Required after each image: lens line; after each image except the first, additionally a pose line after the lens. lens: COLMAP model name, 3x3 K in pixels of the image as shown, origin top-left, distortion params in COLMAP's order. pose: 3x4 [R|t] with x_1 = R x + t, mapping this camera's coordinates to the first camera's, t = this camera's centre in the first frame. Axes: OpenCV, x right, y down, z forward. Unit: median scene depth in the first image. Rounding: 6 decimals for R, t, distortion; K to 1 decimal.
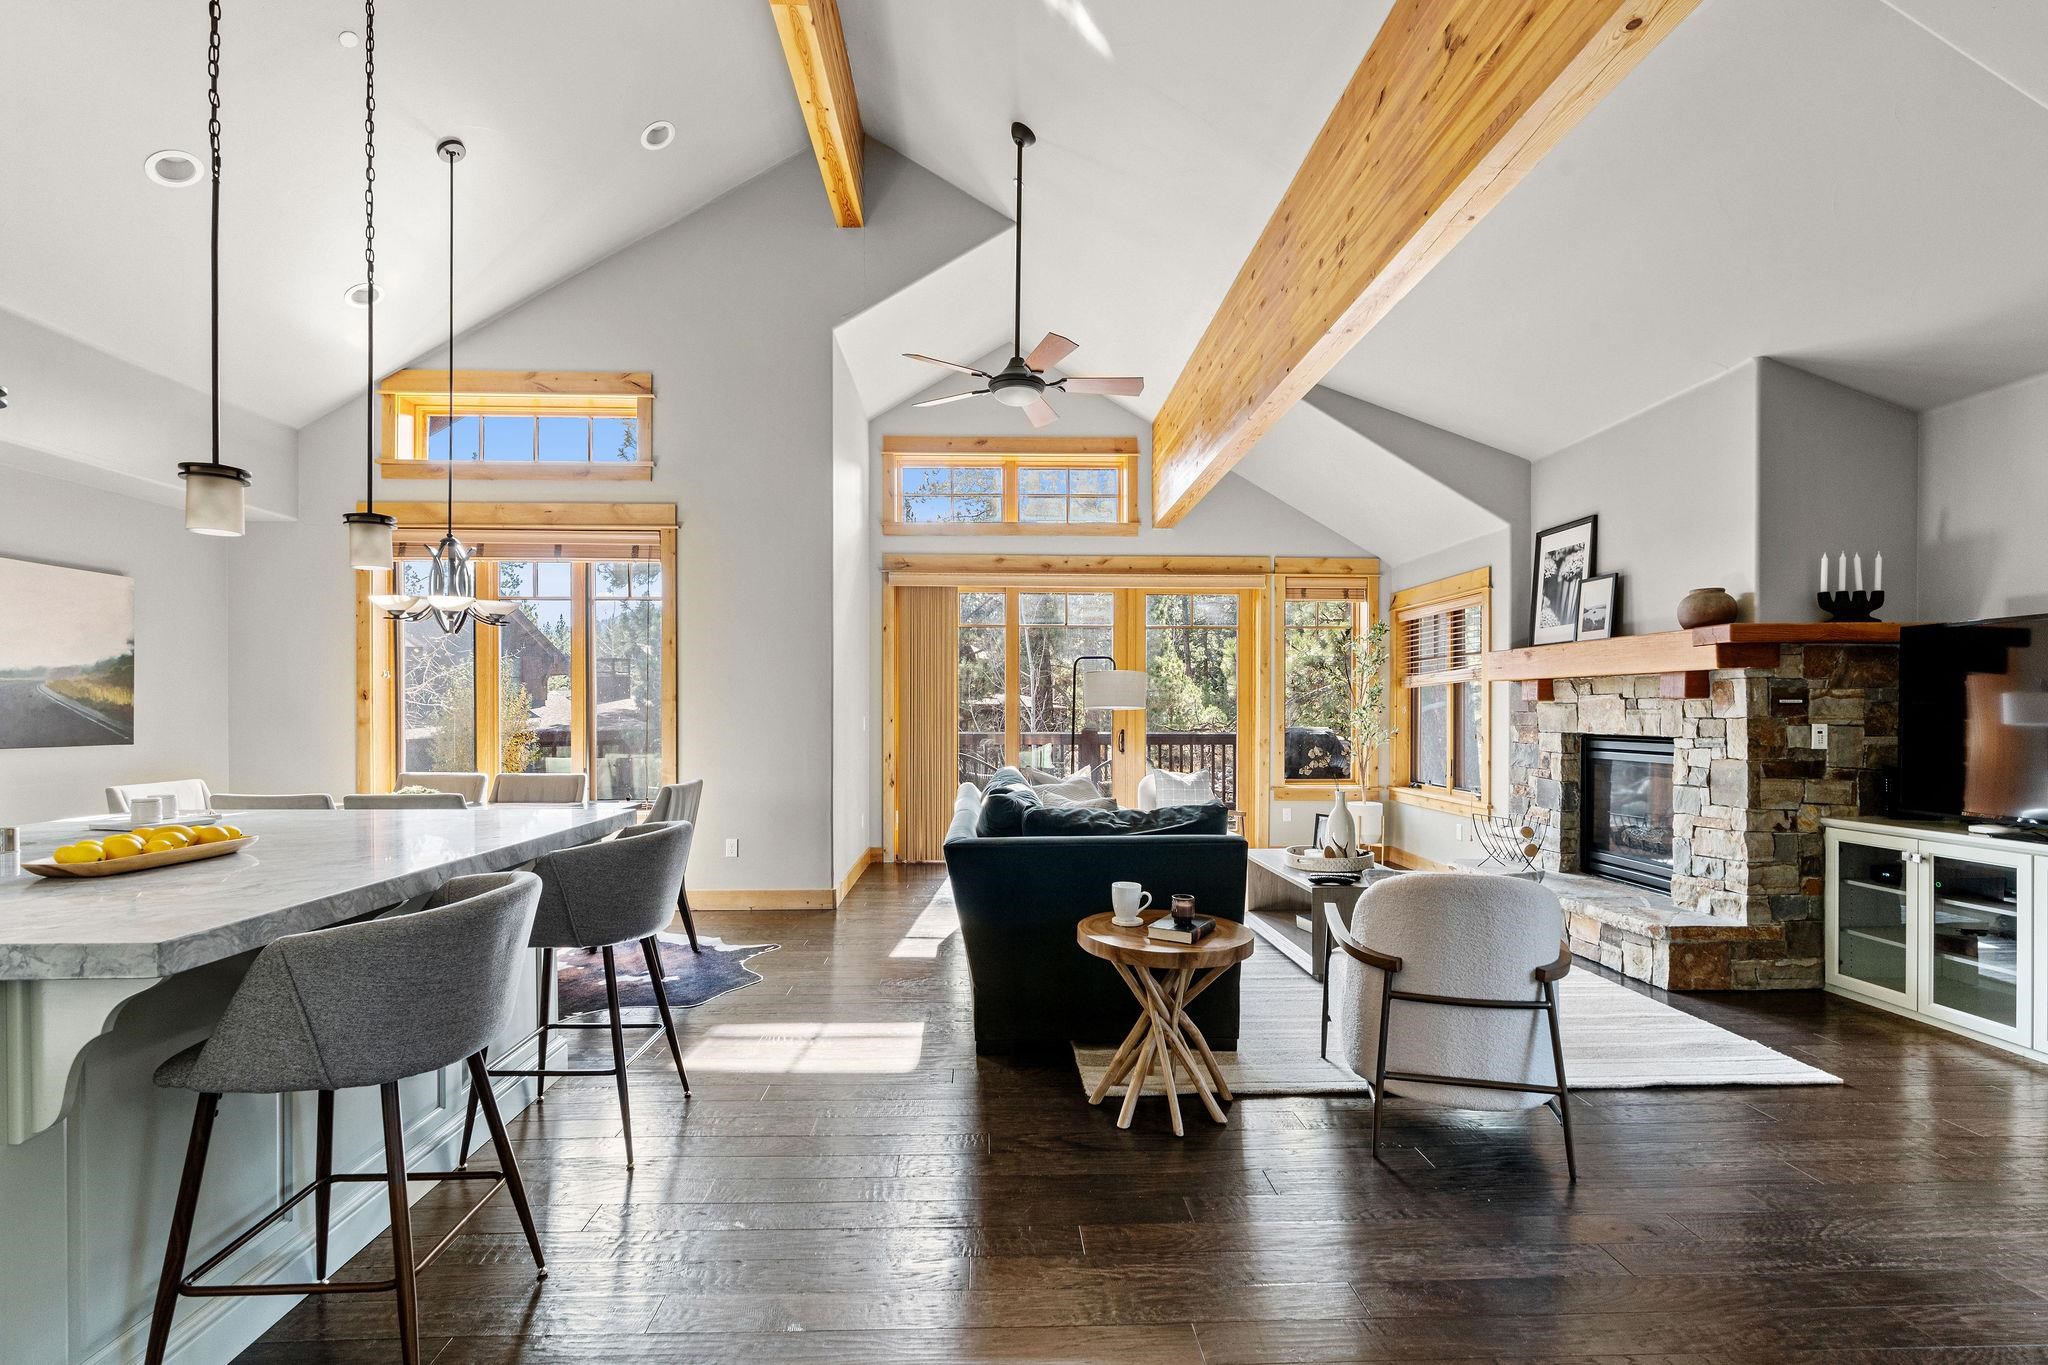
lens RADIAL K [[931.2, 0, 1018.5], [0, 931.2, 723.7], [0, 0, 1]] dist [-0.007598, 0.003092]
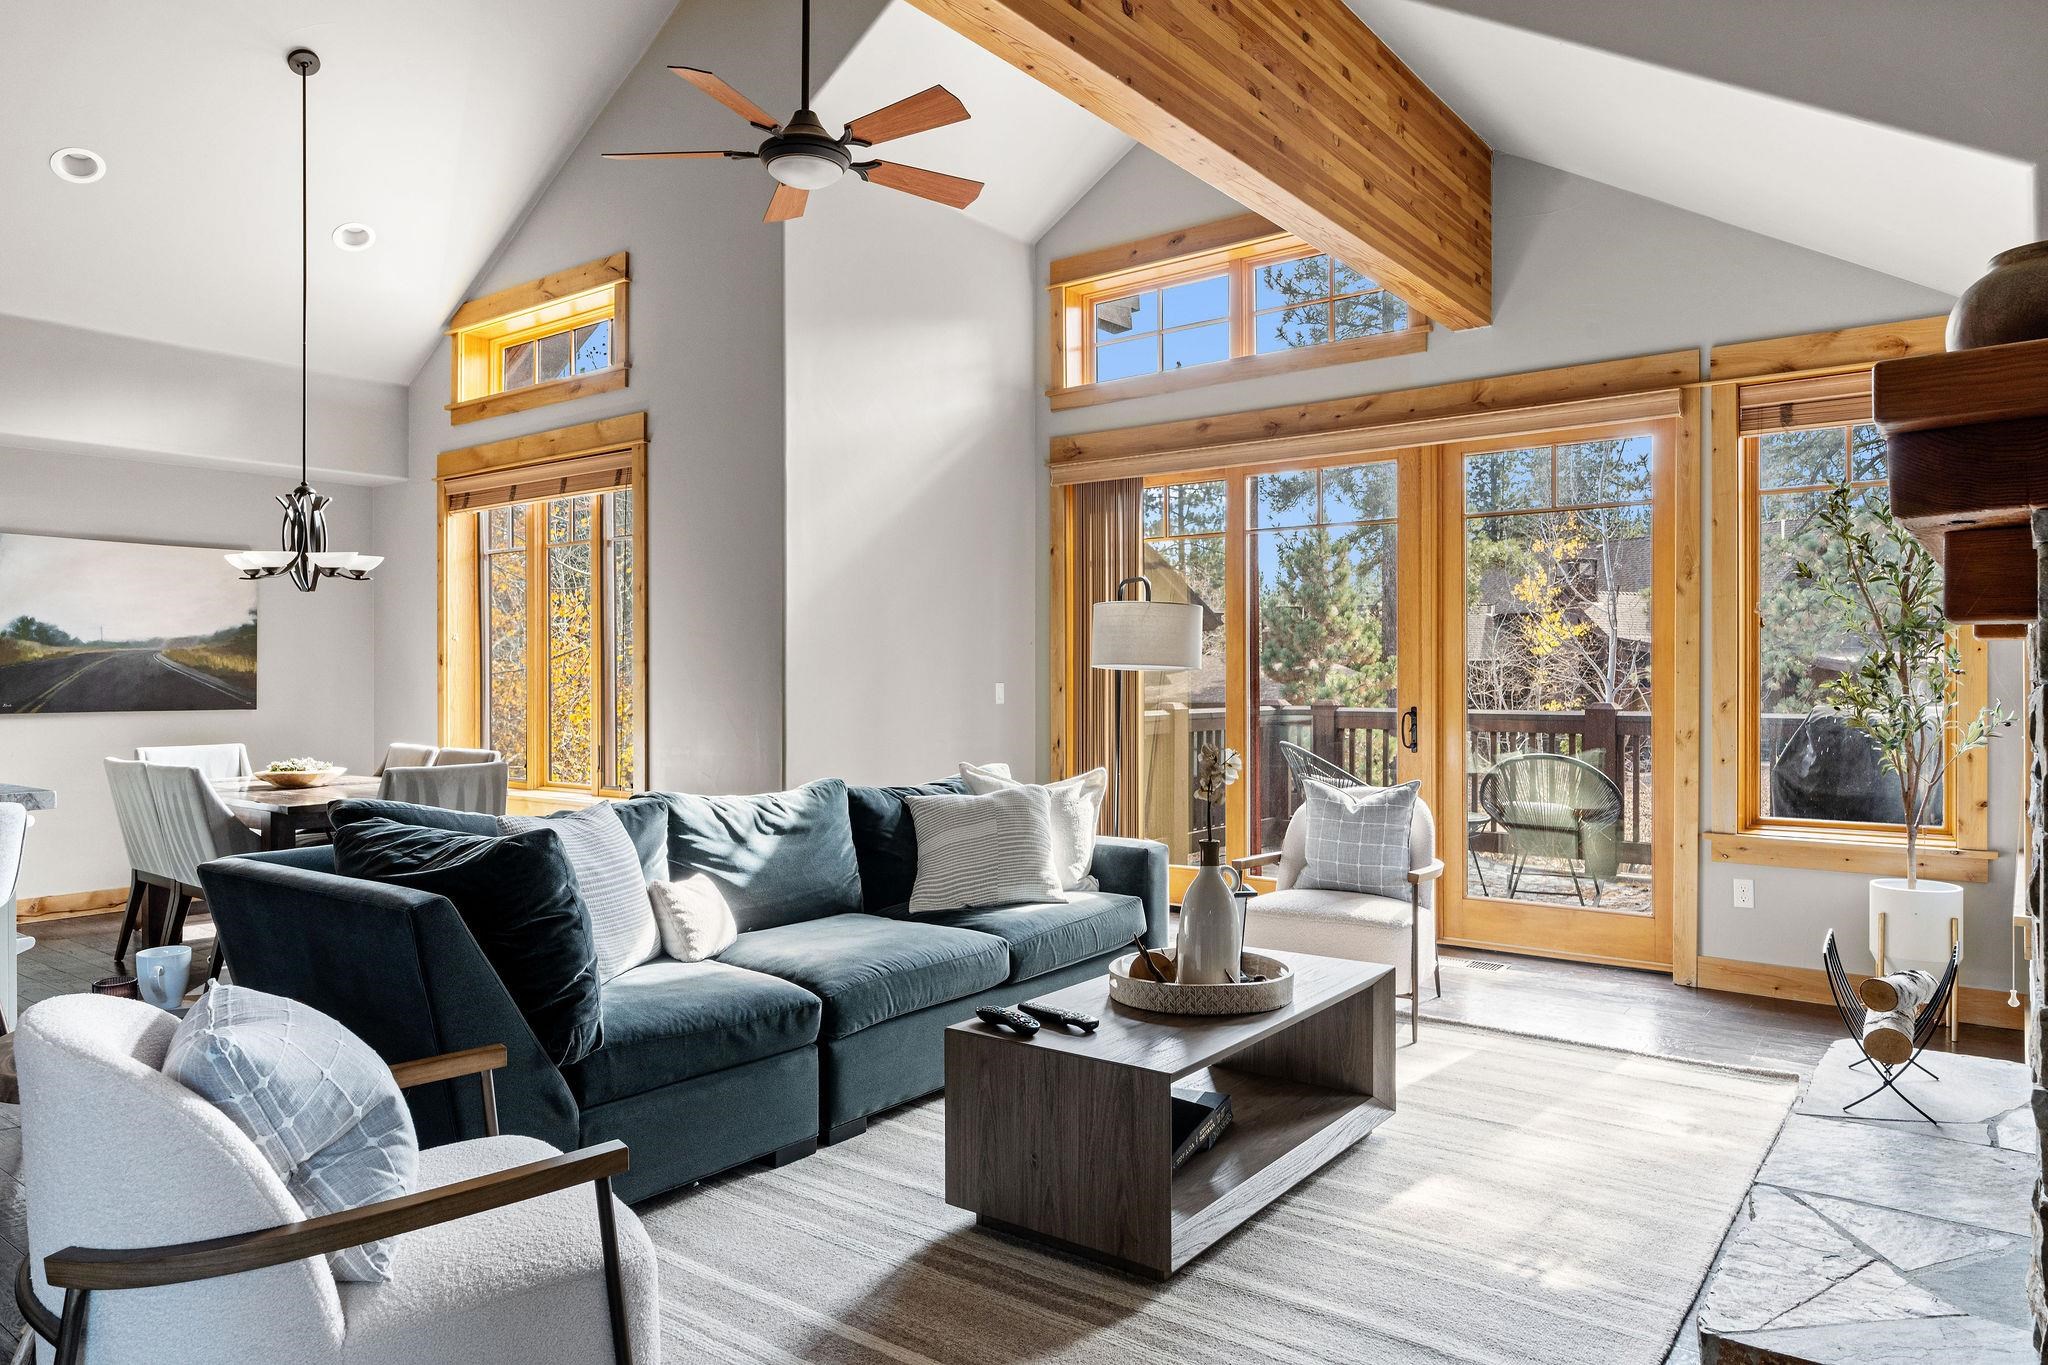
lens RADIAL K [[1315.3, 0, 1035.0], [0, 1315.3, 677.7], [0, 0, 1]] dist [-0.000133, 0.003277]
pose [[0.769975, -0.002084, -0.638071, 0.709581], [-0.005274, 0.999940, -0.009630, -0.004076], [0.638052, 0.010779, 0.769918, 0.433285]]
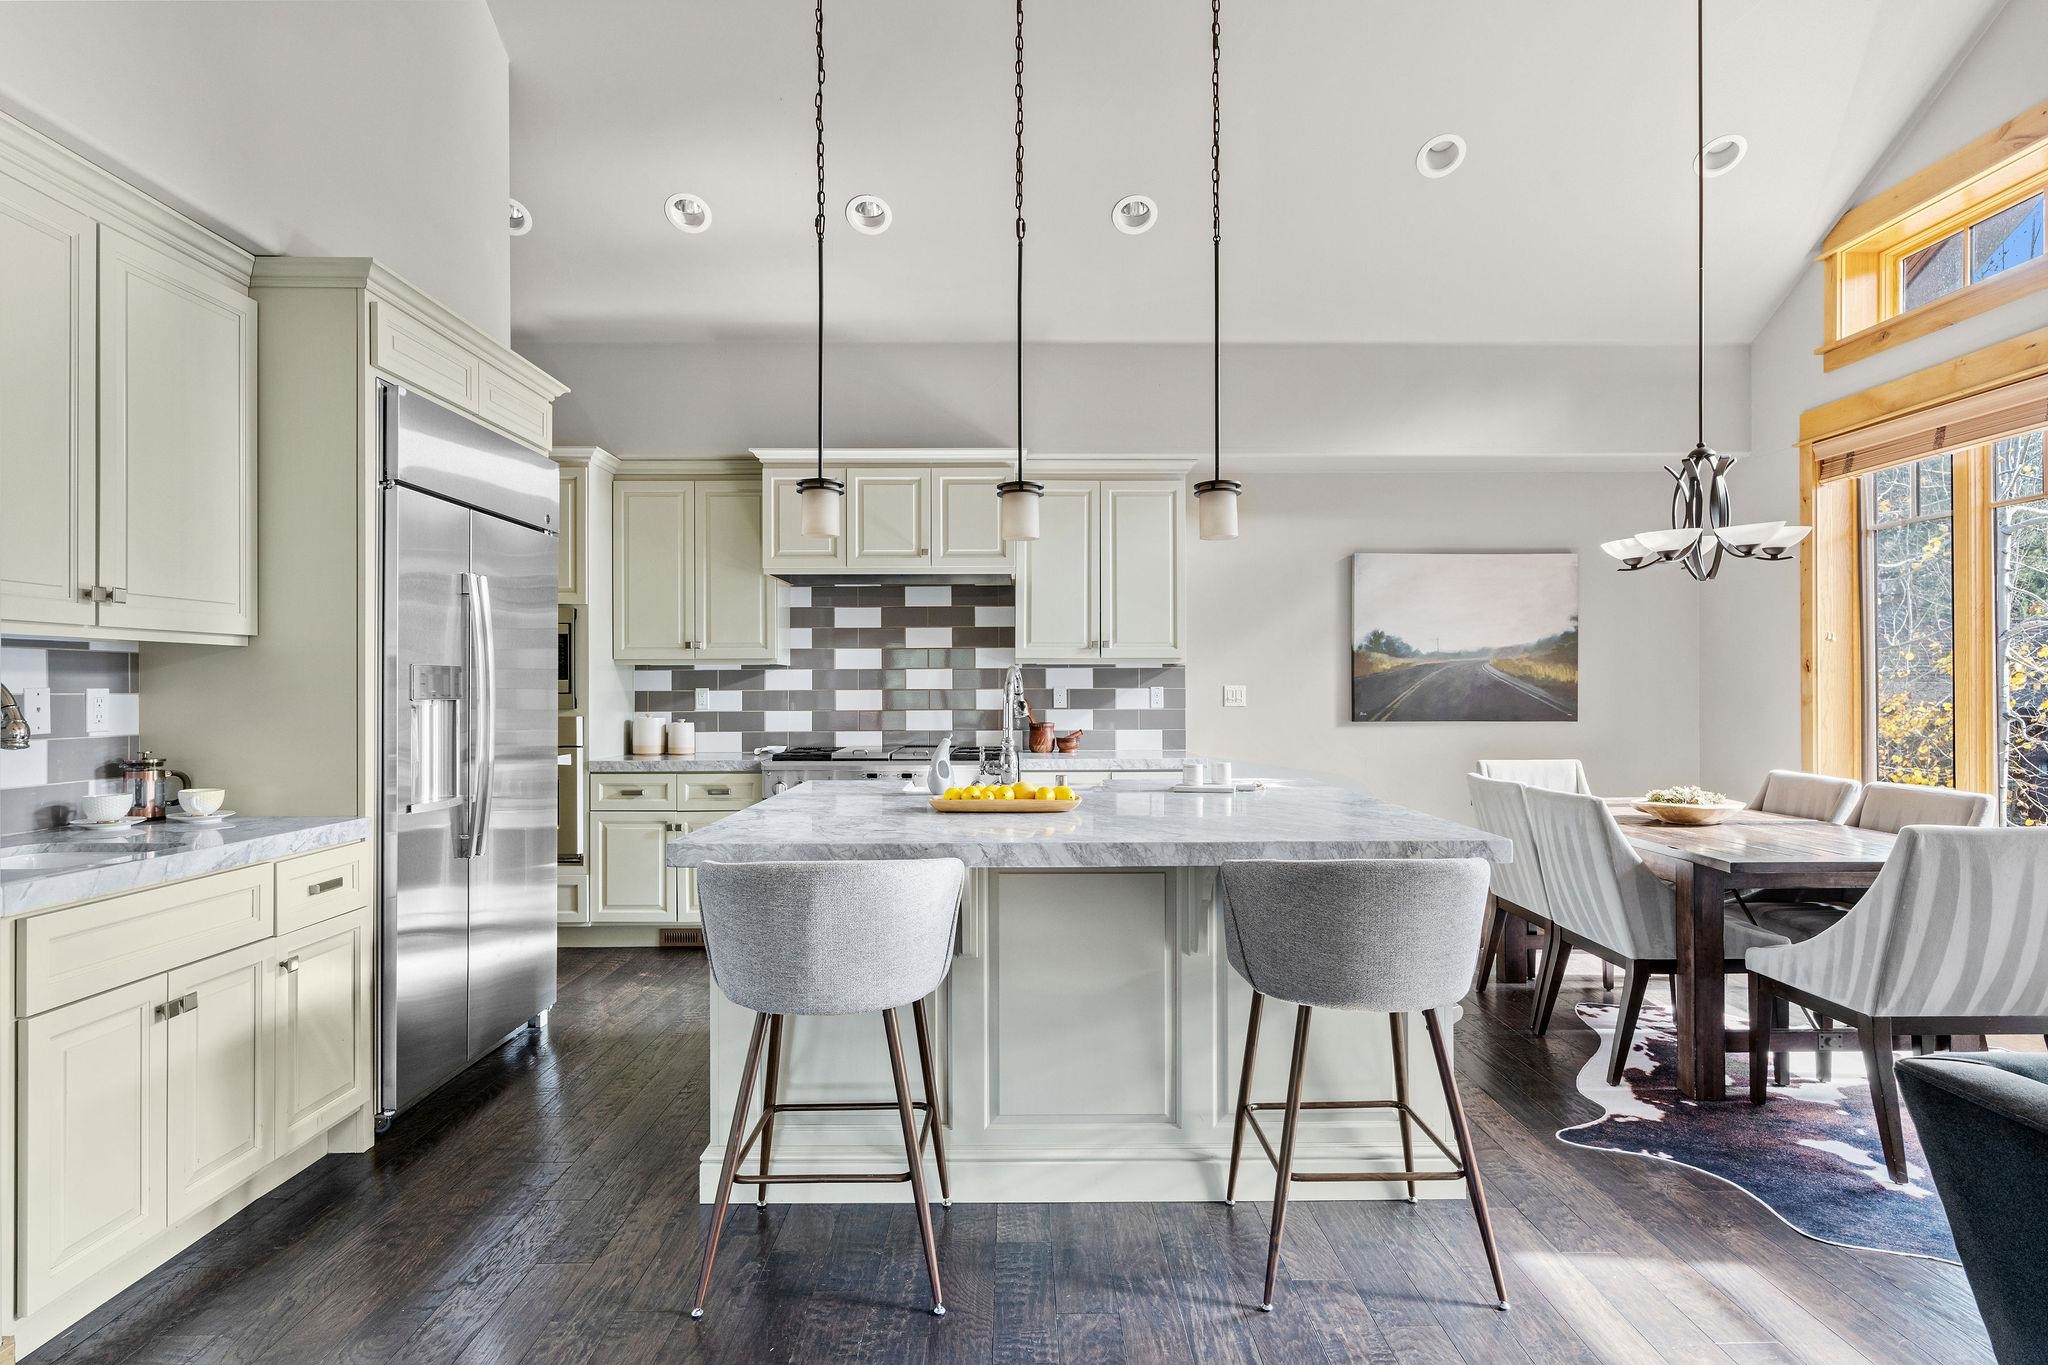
lens RADIAL K [[1087.7, 0, 1019.6], [0, 1087.7, 684.6], [0, 0, 1]] dist [-0.006435, 0.001426]
pose [[-0.030684, -0.004574, -0.999519, 0.233485], [-0.010111, 0.999940, -0.004265, -0.006307], [0.999478, 0.009975, -0.030728, 0.460311]]
